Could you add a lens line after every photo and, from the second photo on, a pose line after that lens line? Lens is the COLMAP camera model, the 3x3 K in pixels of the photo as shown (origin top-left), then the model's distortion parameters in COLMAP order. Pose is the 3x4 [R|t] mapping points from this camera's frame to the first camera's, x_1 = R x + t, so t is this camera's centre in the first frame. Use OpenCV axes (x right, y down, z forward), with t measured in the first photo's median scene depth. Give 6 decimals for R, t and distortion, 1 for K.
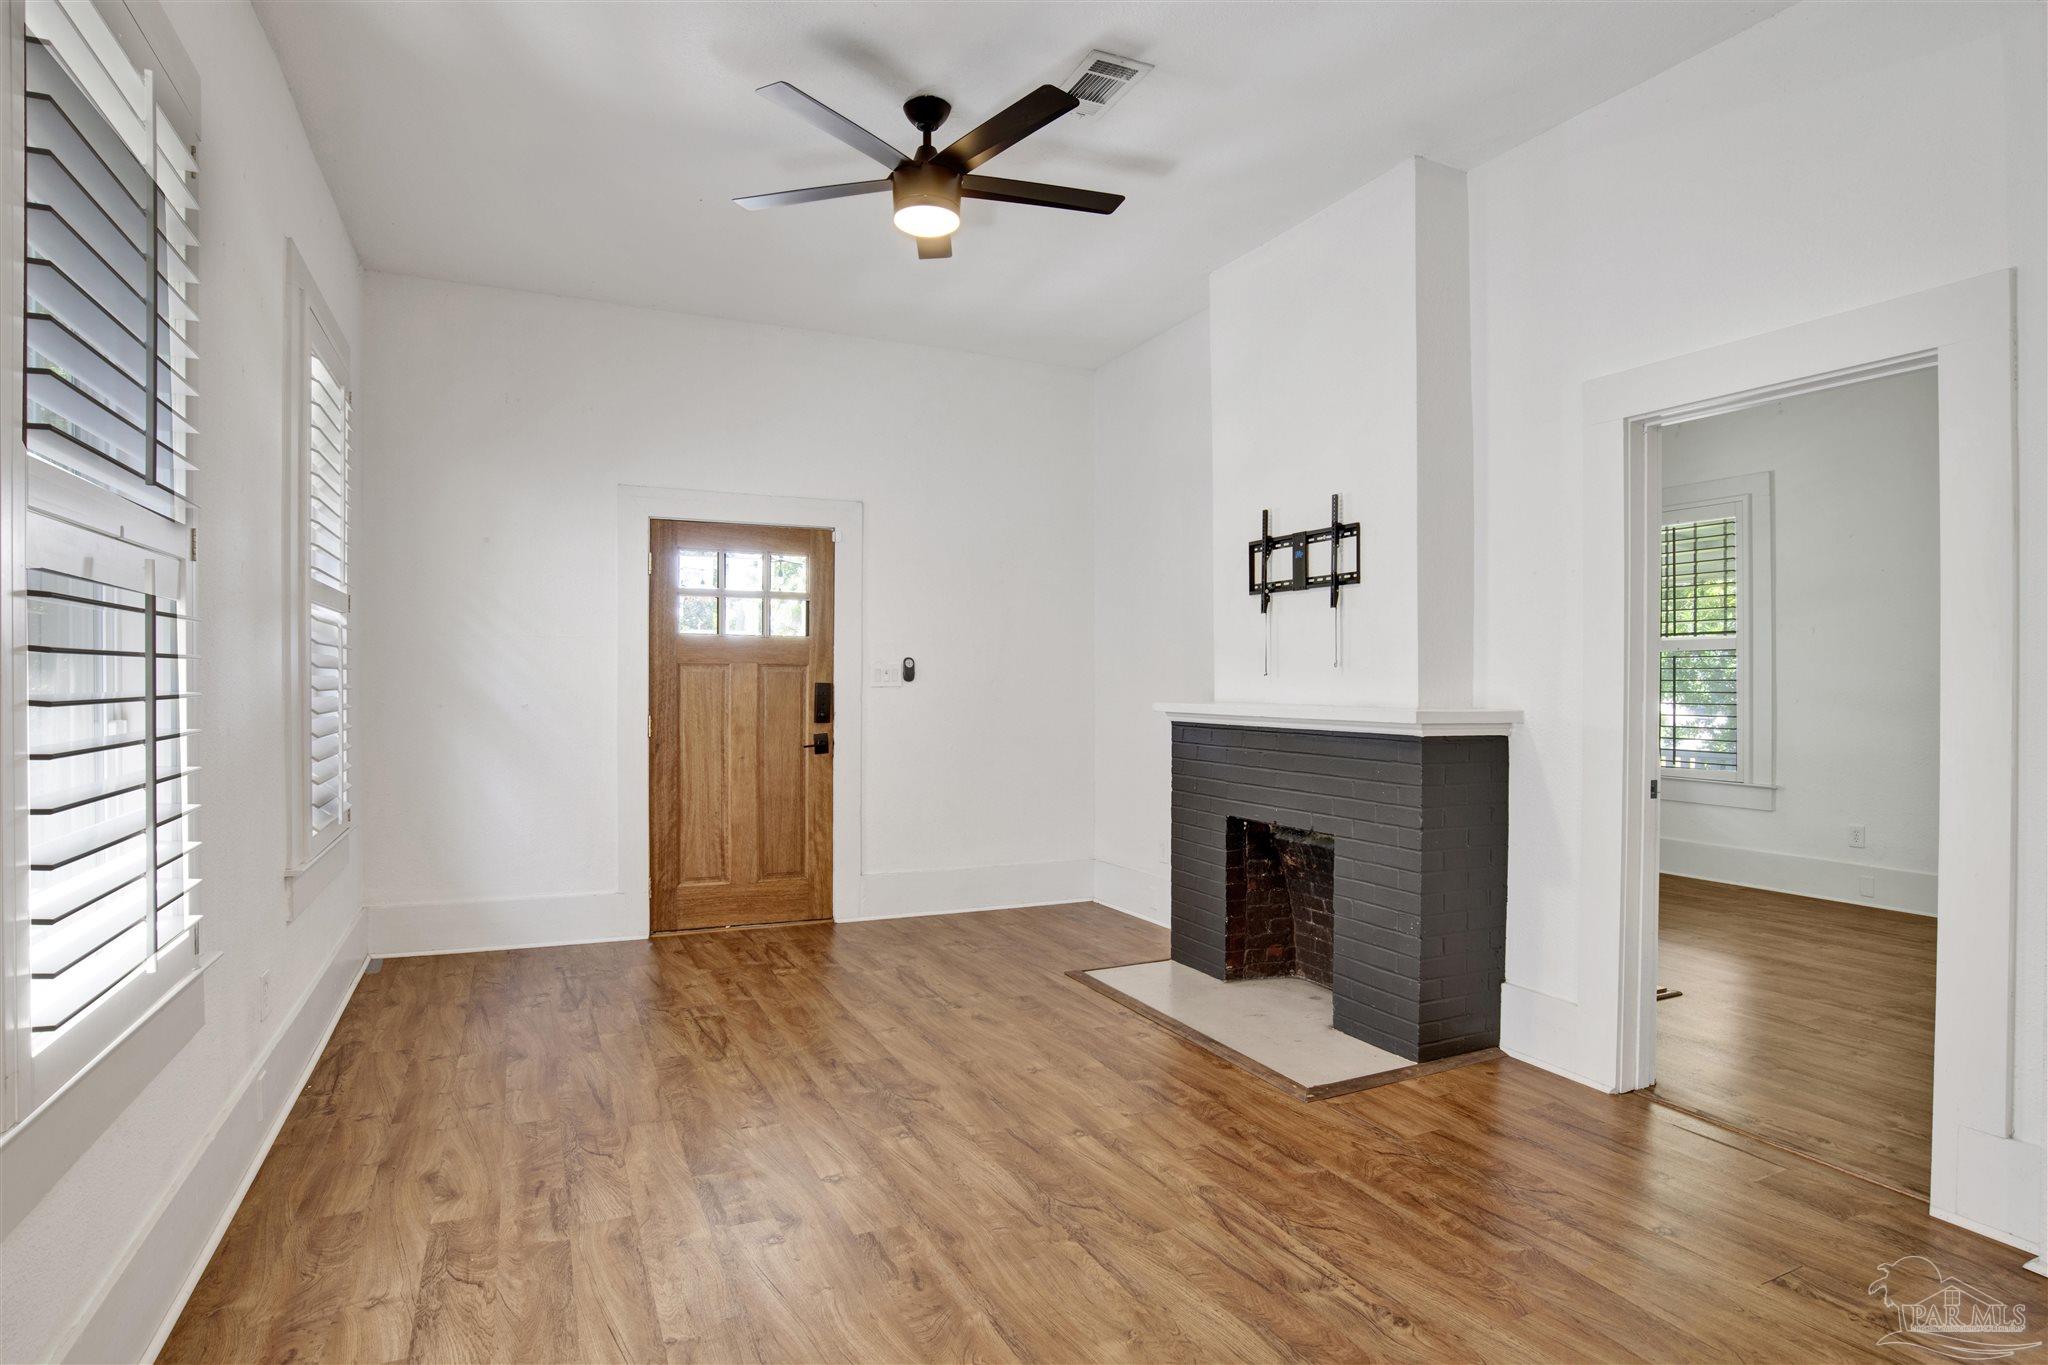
lens RADIAL K [[1059.8, 0, 1034.1], [0, 1059.8, 682.2], [0, 0, 1]] dist [-0.012410, 0.000777]
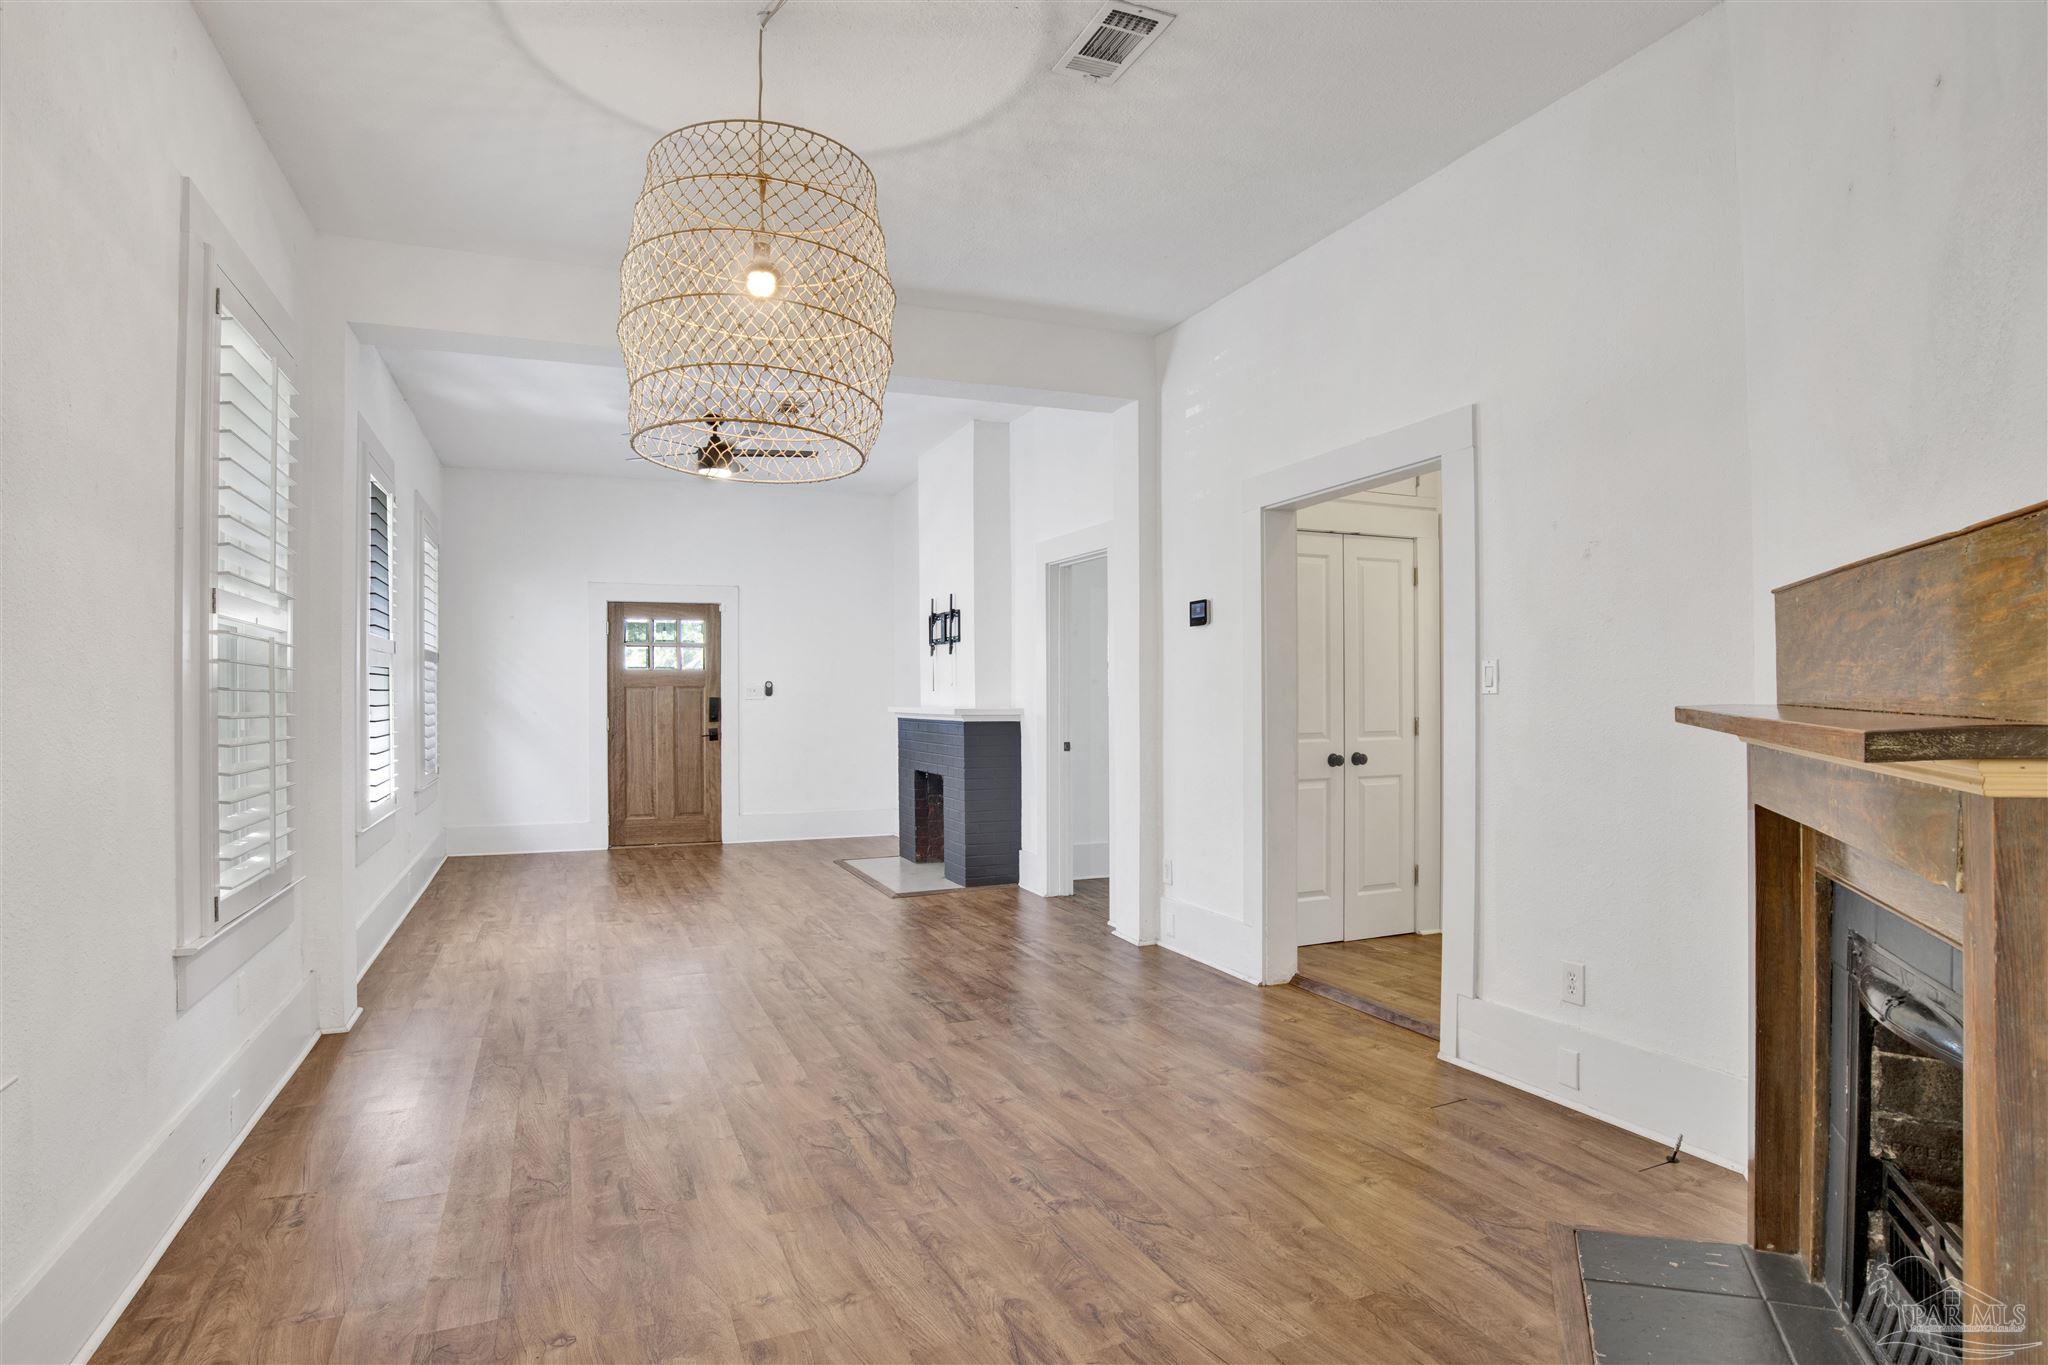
lens RADIAL K [[1059.8, 0, 1014.3], [0, 1059.8, 690.9], [0, 0, 1]] dist [-0.012410, 0.000777]
pose [[0.998576, -0.008894, -0.052604, 0.370785], [0.008670, 0.999952, -0.004483, 0.002070], [0.052641, 0.004021, 0.998605, -0.647578]]
